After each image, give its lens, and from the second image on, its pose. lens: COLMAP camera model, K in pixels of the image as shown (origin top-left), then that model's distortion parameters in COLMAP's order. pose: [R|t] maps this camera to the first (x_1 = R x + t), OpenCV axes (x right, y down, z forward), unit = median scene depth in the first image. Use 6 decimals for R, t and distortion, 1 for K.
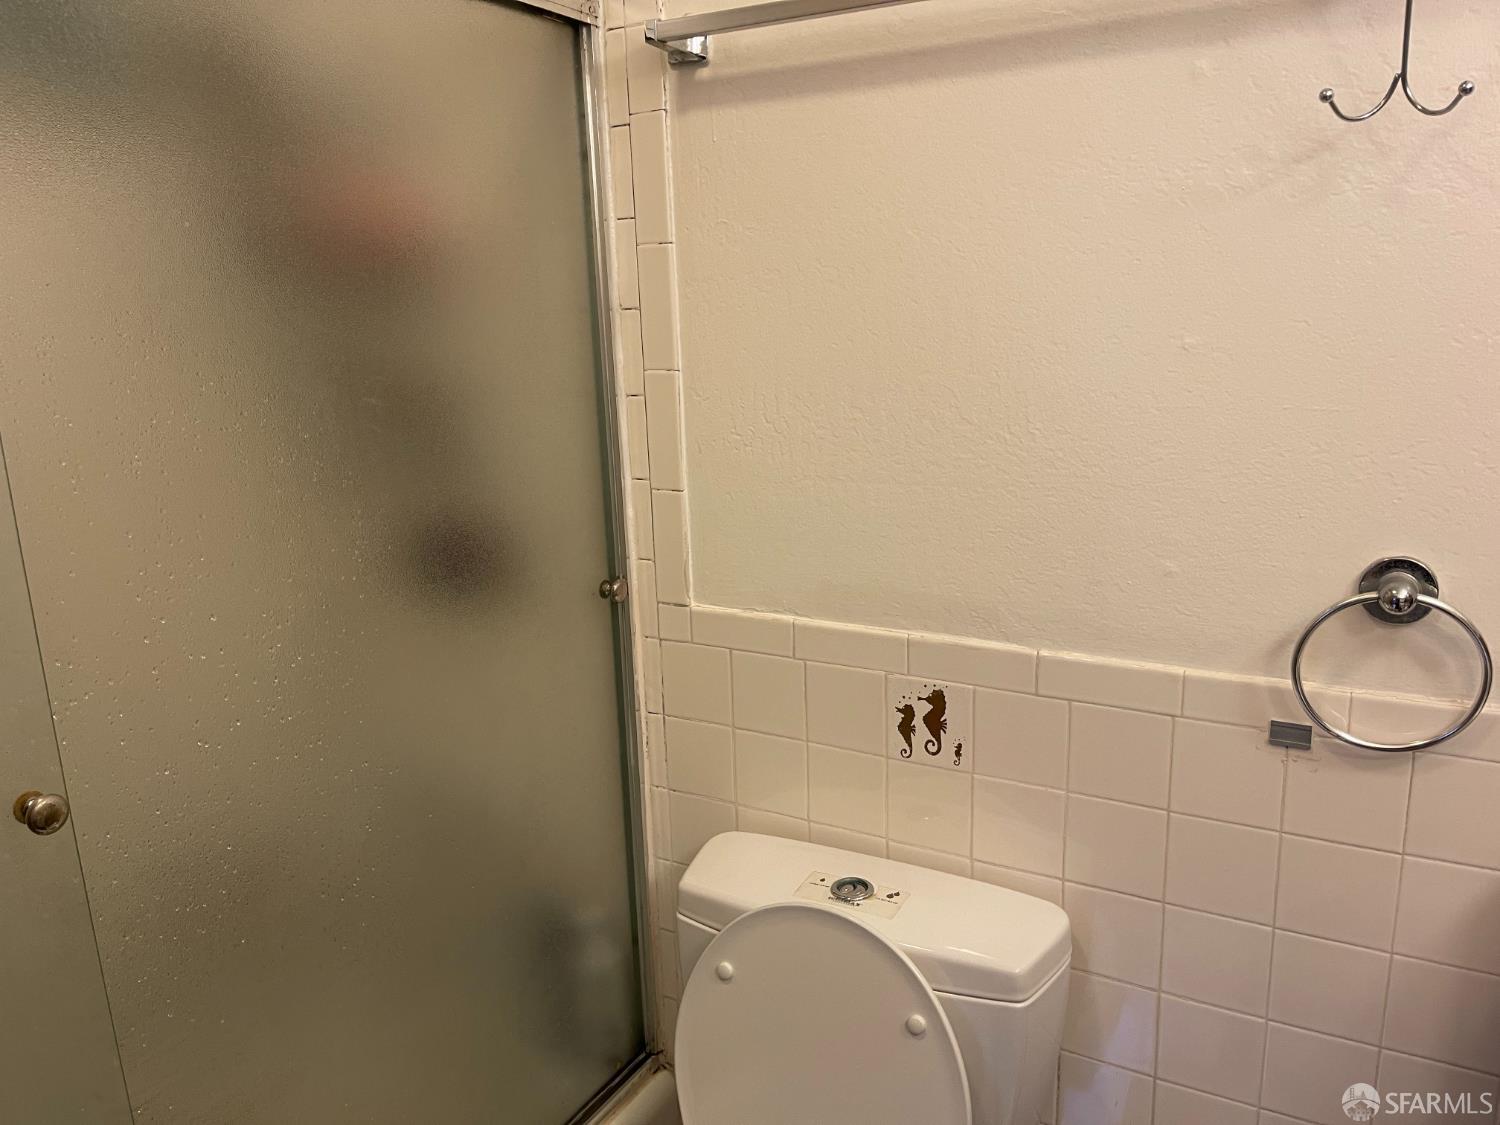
lens RADIAL K [[1118.8, 0, 749.4], [0, 1118.8, 563.7], [0, 0, 1]] dist [0.037708, -0.081935]
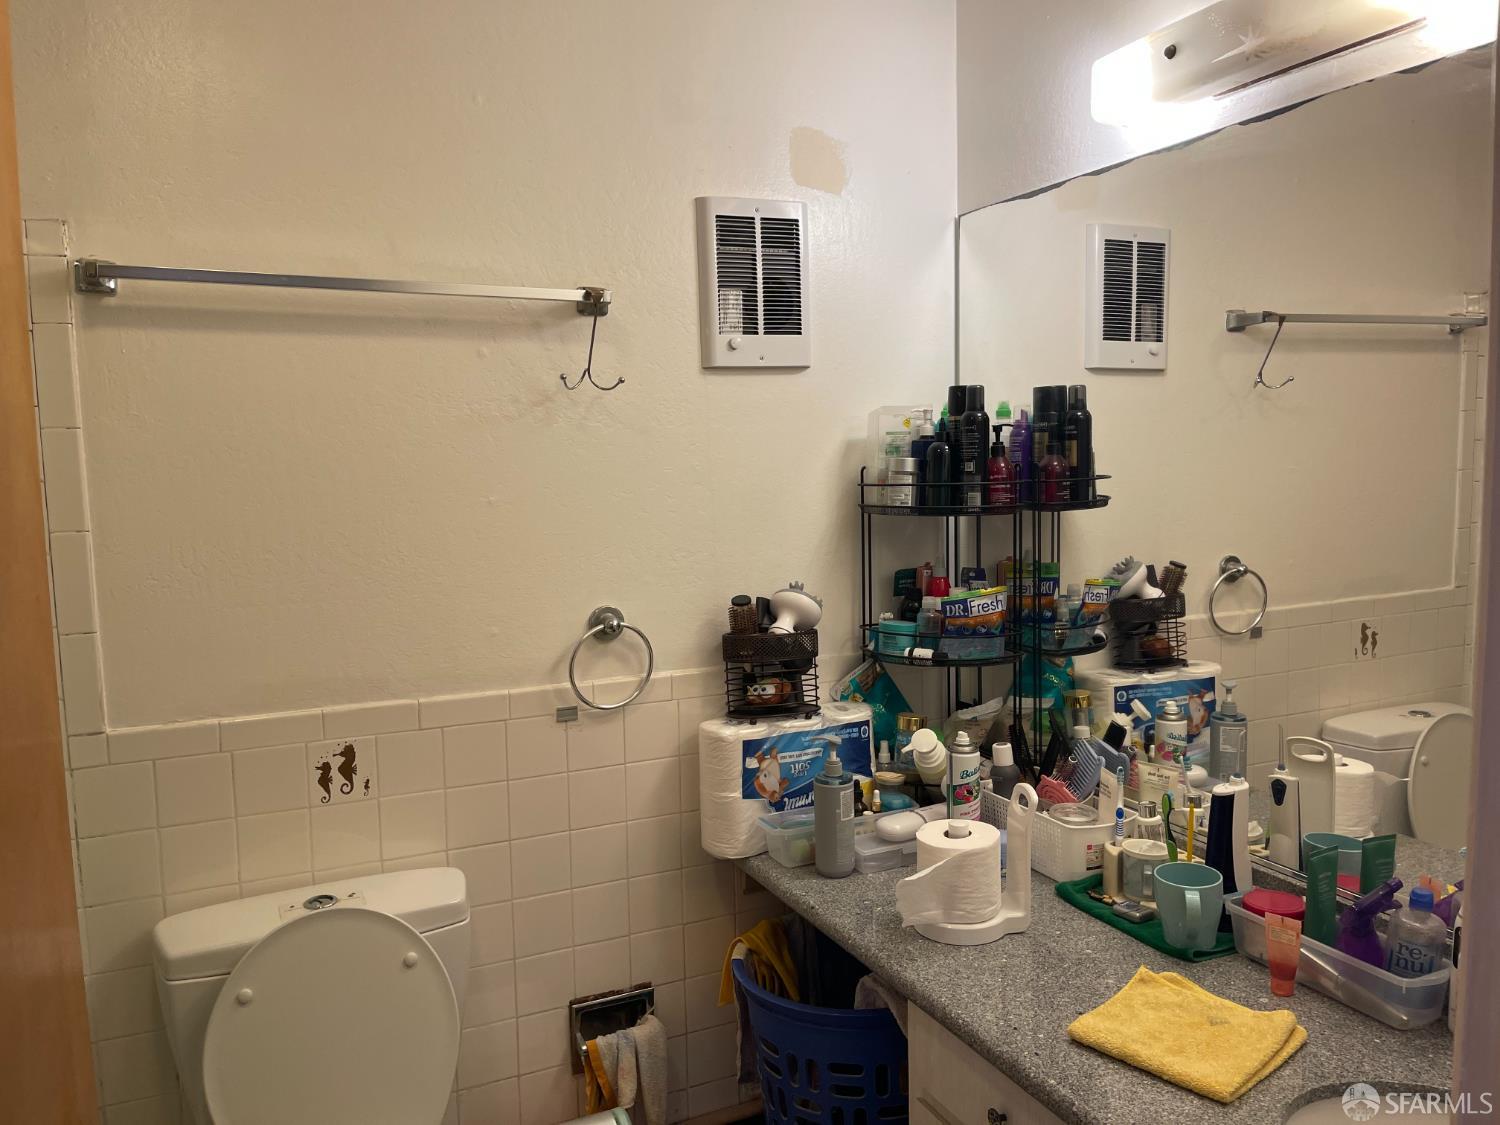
lens RADIAL K [[1118.8, 0, 751.6], [0, 1118.8, 563.2], [0, 0, 1]] dist [0.037708, -0.081935]
pose [[0.568513, -0.056916, 0.820703, -0.694718], [0.185162, 0.980860, -0.060241, 0.067709], [-0.801566, 0.186211, 0.568170, -0.254956]]
